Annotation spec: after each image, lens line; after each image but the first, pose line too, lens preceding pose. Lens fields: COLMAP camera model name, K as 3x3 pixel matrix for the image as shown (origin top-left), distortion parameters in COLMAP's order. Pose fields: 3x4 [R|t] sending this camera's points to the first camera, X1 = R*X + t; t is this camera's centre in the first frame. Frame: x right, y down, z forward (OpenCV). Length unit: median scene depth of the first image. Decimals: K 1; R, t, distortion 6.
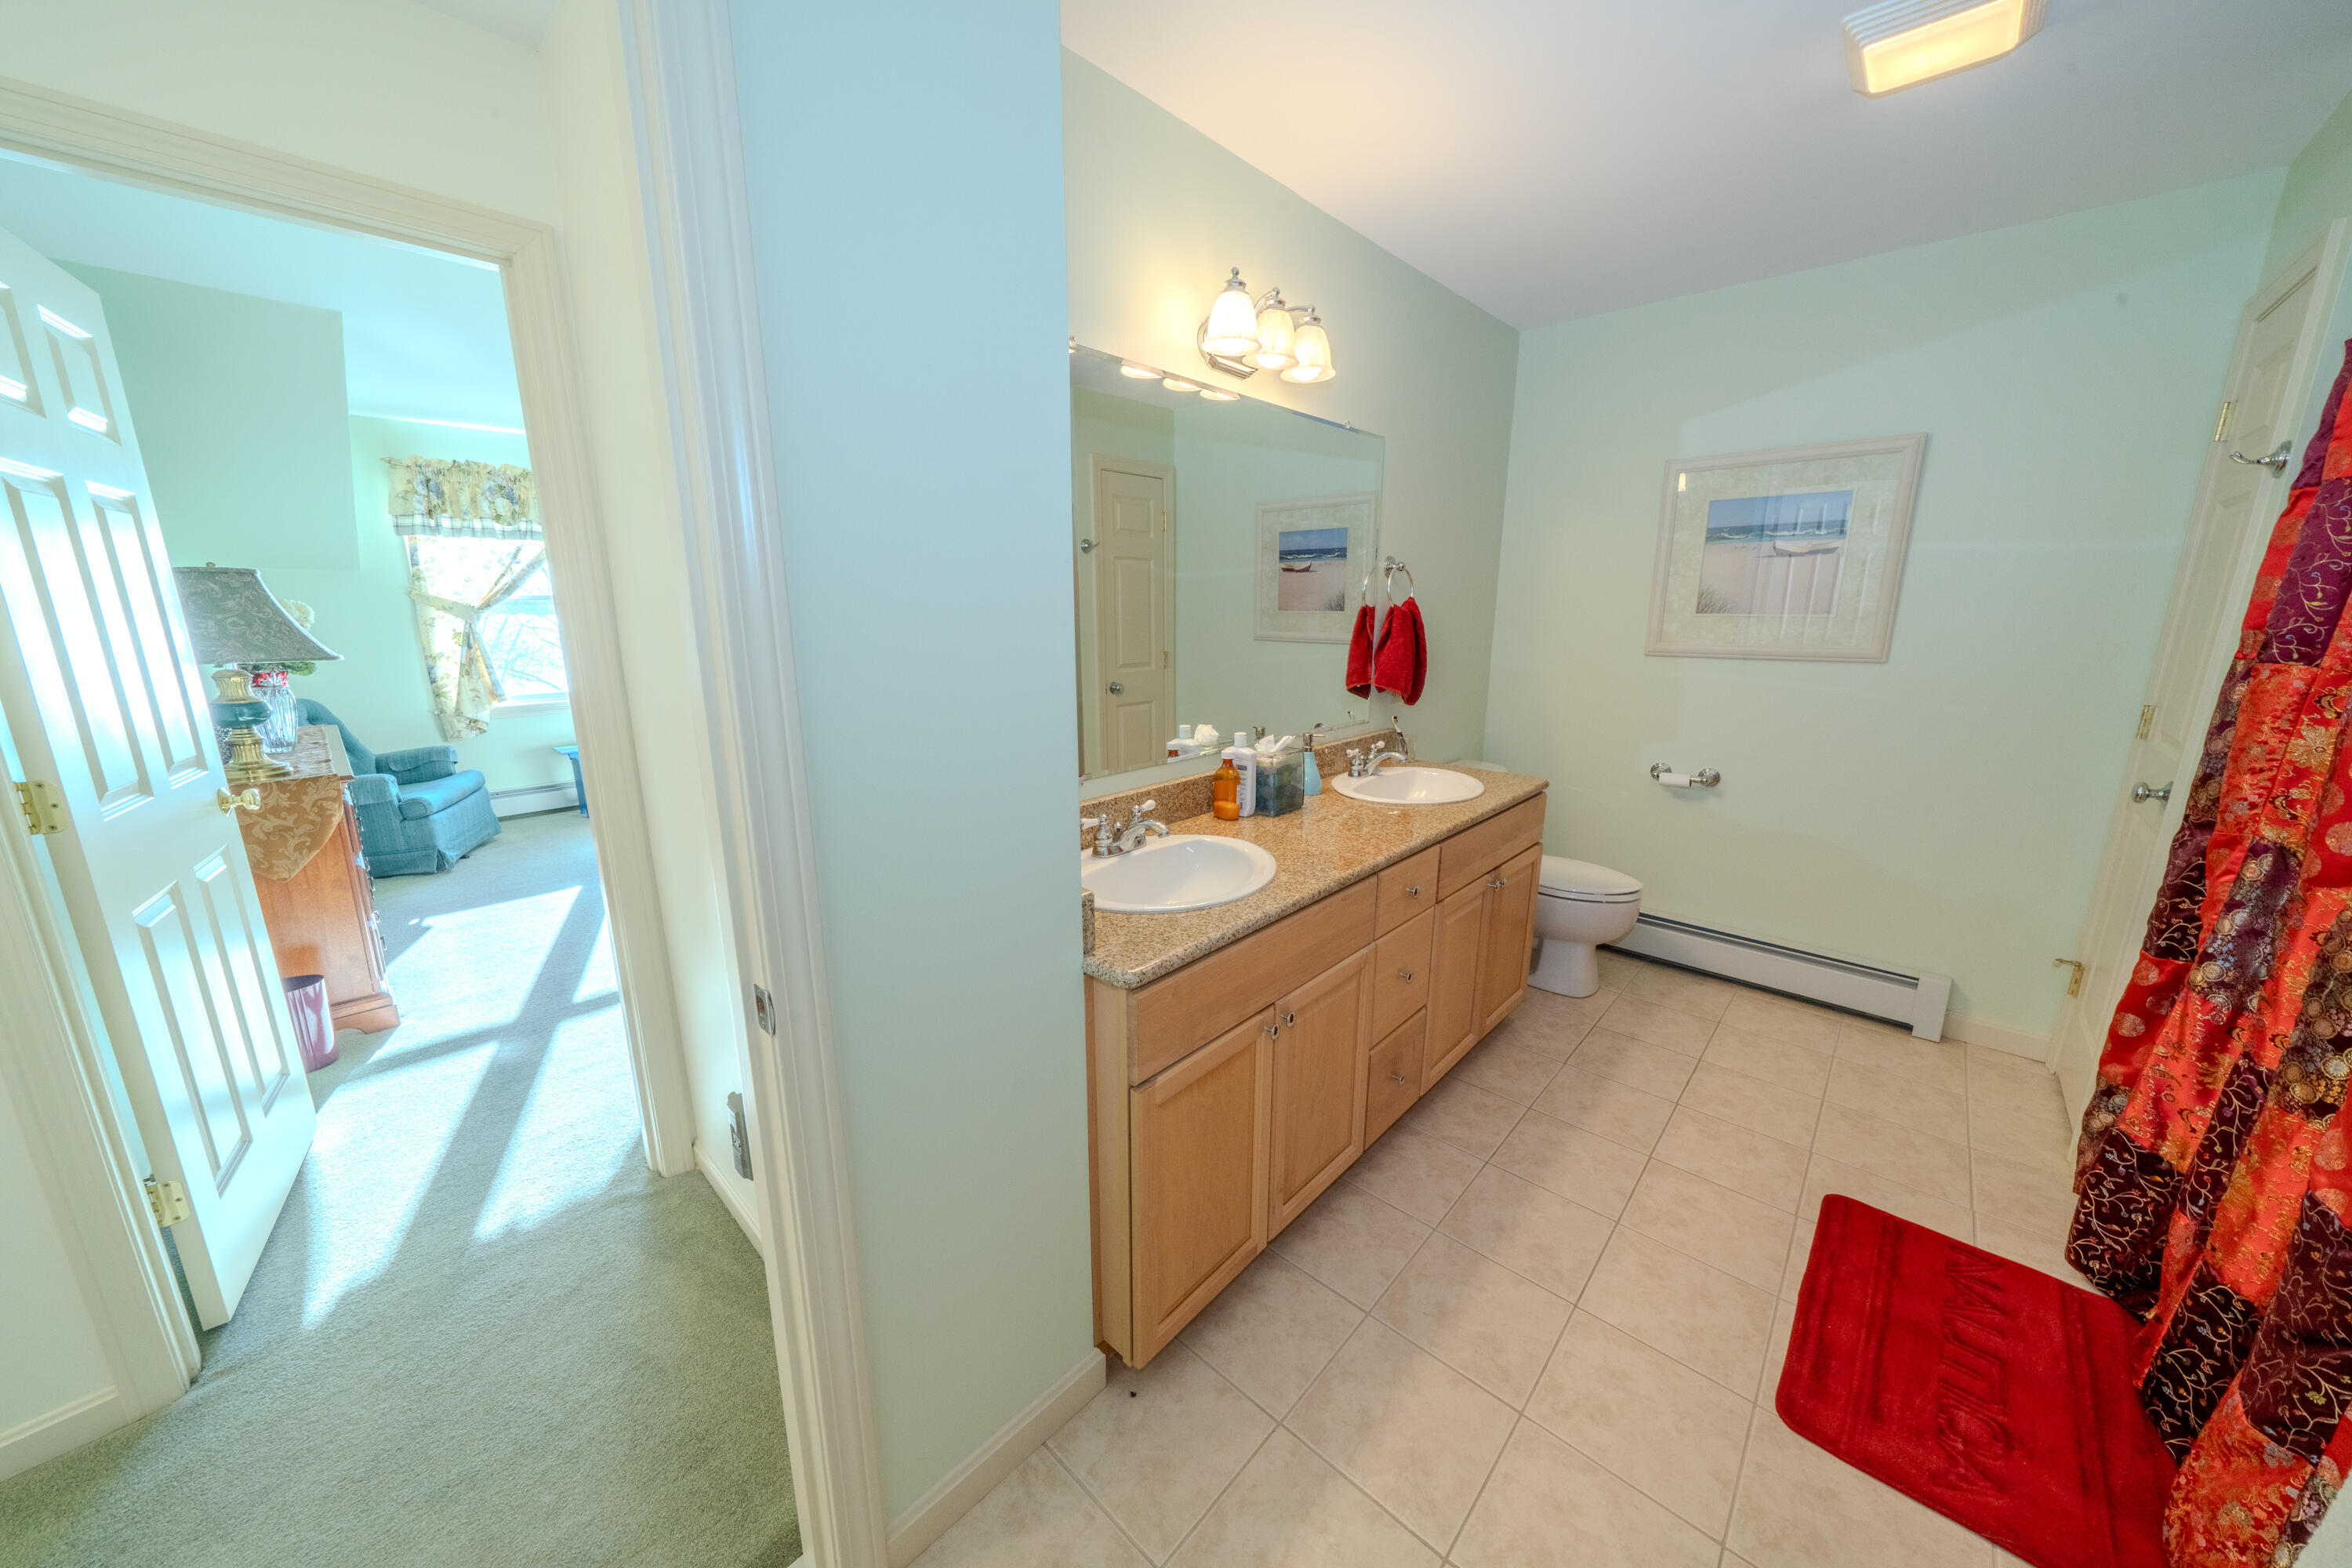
lens RADIAL K [[804.2, 0, 1166.3], [0, 804.2, 782.5], [0, 0, 1]] dist [-0.005806, 0.000060]
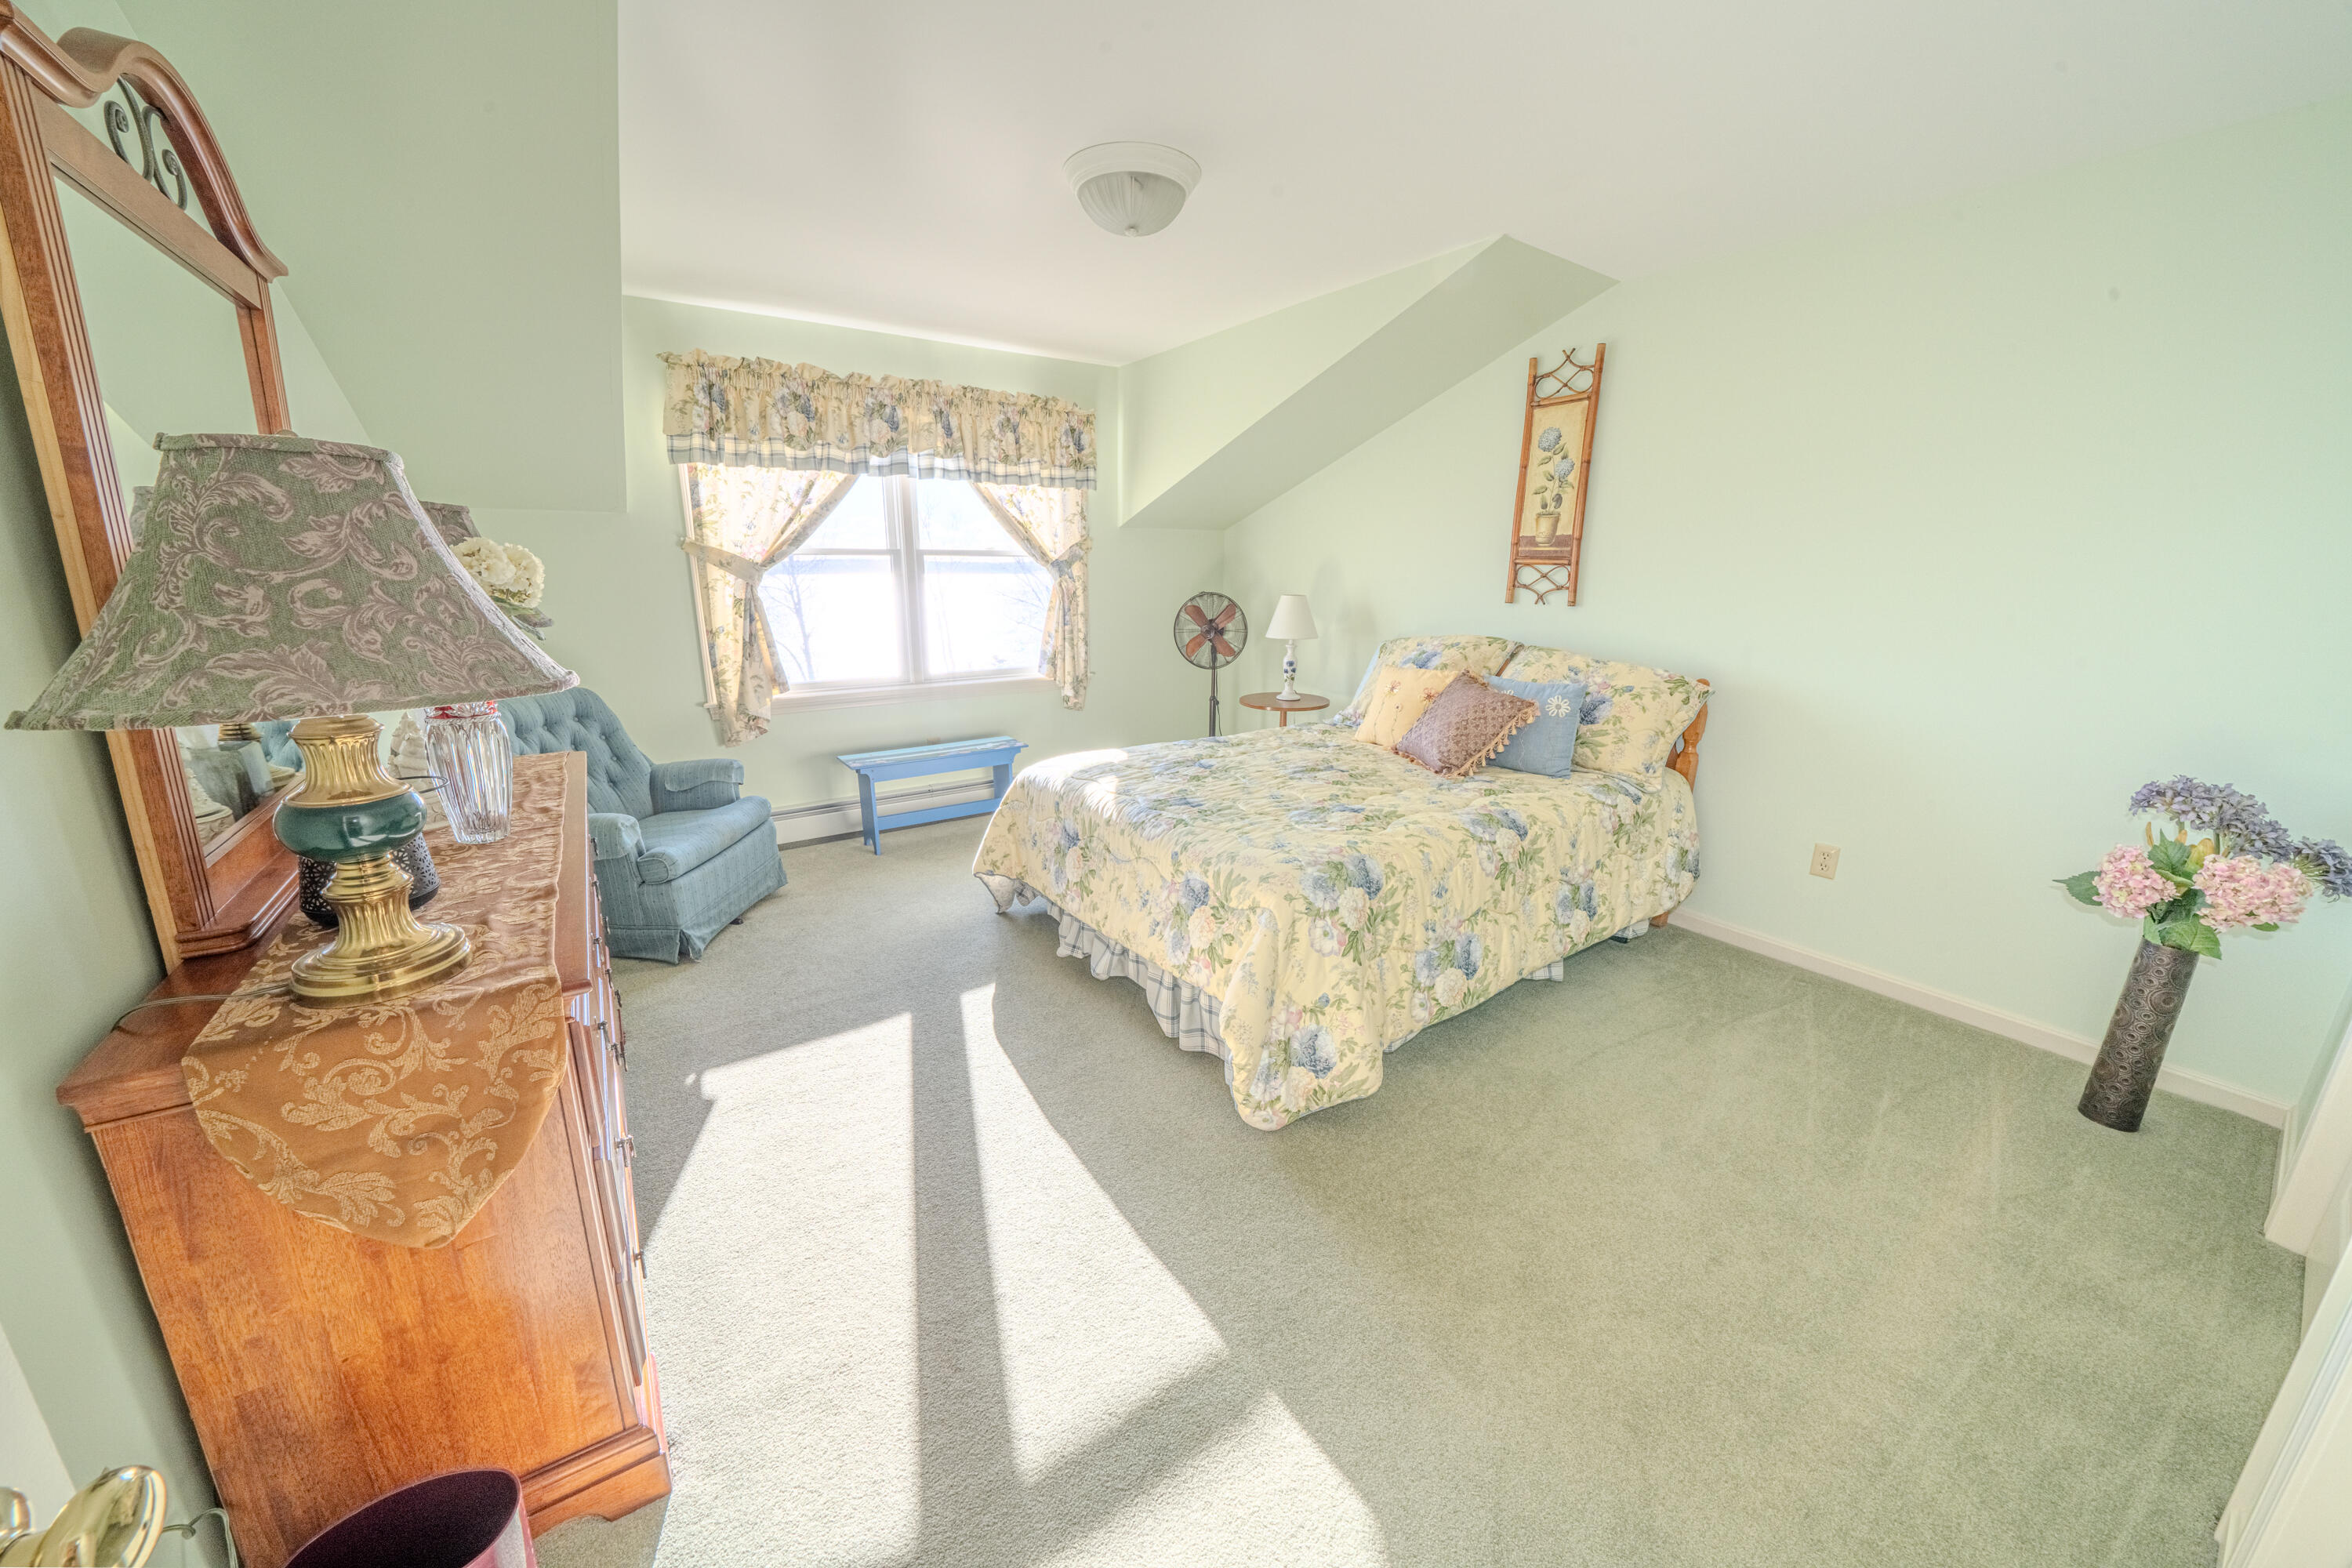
lens RADIAL K [[822.7, 0, 1154.9], [0, 822.7, 775.4], [0, 0, 1]] dist [-0.022969, -0.000010]
pose [[0.976429, 0.060702, -0.207128, -0.360494], [-0.054733, 0.997907, 0.034432, -0.075655], [0.208785, -0.022284, 0.977708, 0.360754]]
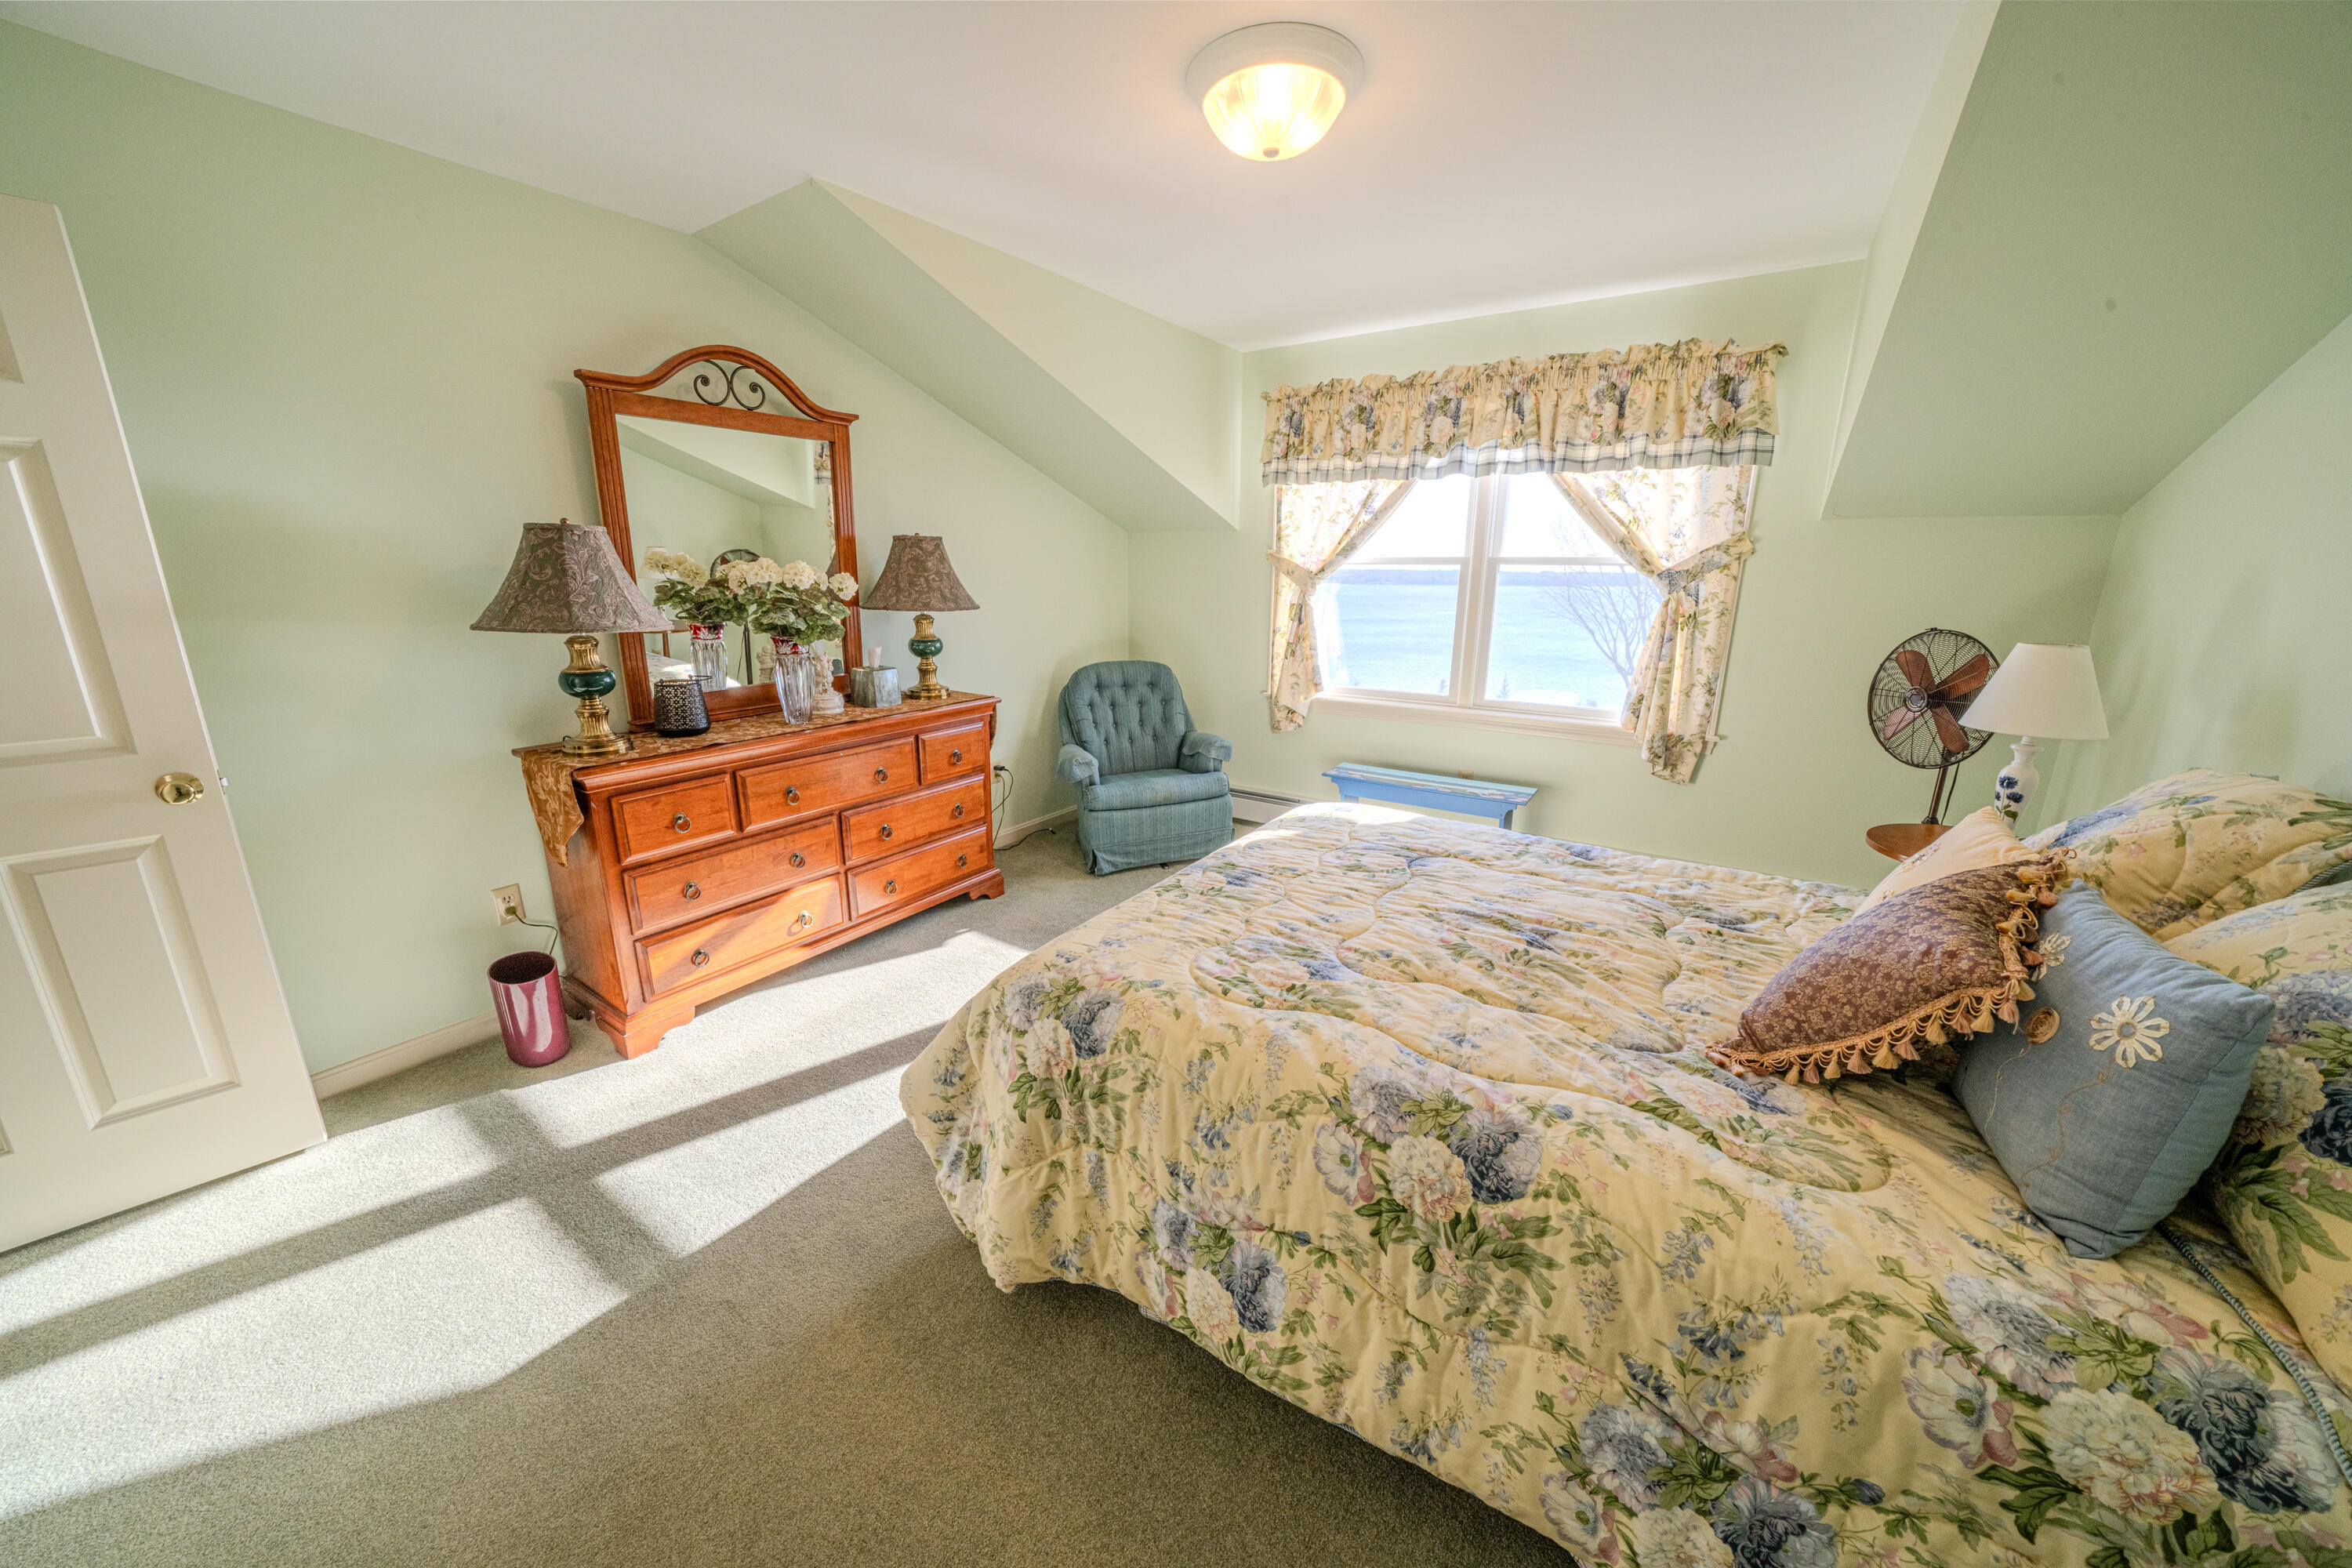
lens RADIAL K [[822.7, 0, 1154.9], [0, 822.7, 775.4], [0, 0, 1]] dist [-0.022969, -0.000010]
pose [[0.156252, 0.242665, -0.957444, -0.064844], [-0.221173, 0.953331, 0.205528, -0.168229], [0.962636, 0.179647, 0.202630, 0.759469]]
